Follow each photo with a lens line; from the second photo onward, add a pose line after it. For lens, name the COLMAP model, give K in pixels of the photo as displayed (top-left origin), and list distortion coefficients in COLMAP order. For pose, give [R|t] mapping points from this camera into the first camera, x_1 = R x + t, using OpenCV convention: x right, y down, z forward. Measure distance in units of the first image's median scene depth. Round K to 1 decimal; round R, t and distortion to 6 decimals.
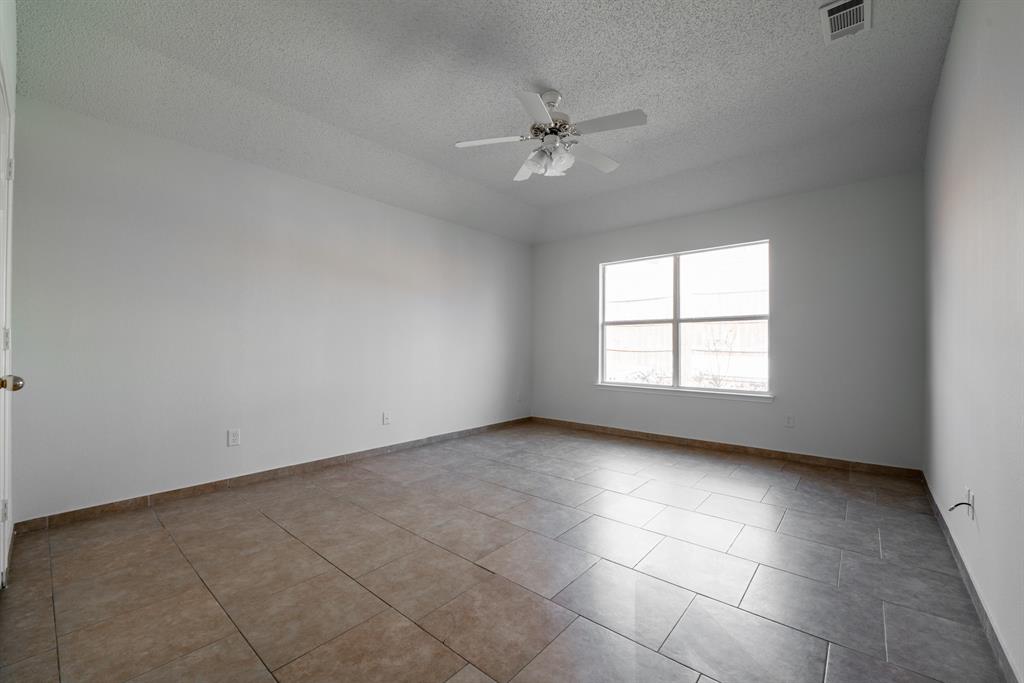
lens RADIAL K [[414.0, 0, 512.6], [0, 414.0, 343.2], [0, 0, 1]] dist [-0.007258, -0.000359]
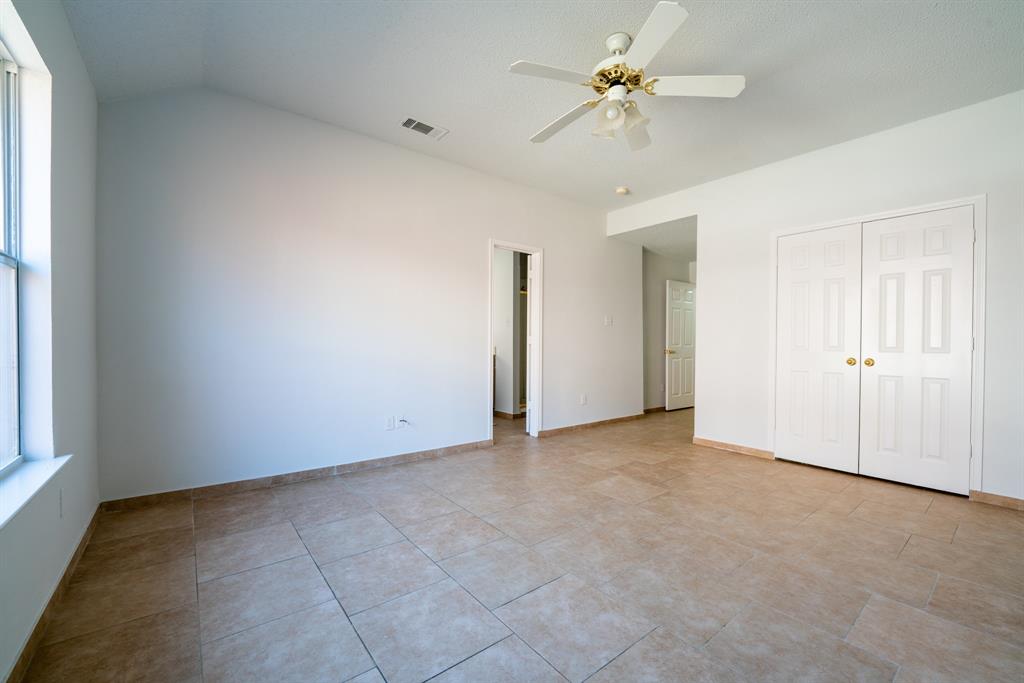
lens RADIAL K [[414.0, 0, 511.6], [0, 414.0, 344.2], [0, 0, 1]] dist [-0.007258, -0.000359]
pose [[-0.981012, -0.013684, 0.193462, 0.138607], [-0.013948, 0.999903, 0.000000, 0.010783], [-0.193443, -0.002698, -0.981108, 1.906966]]
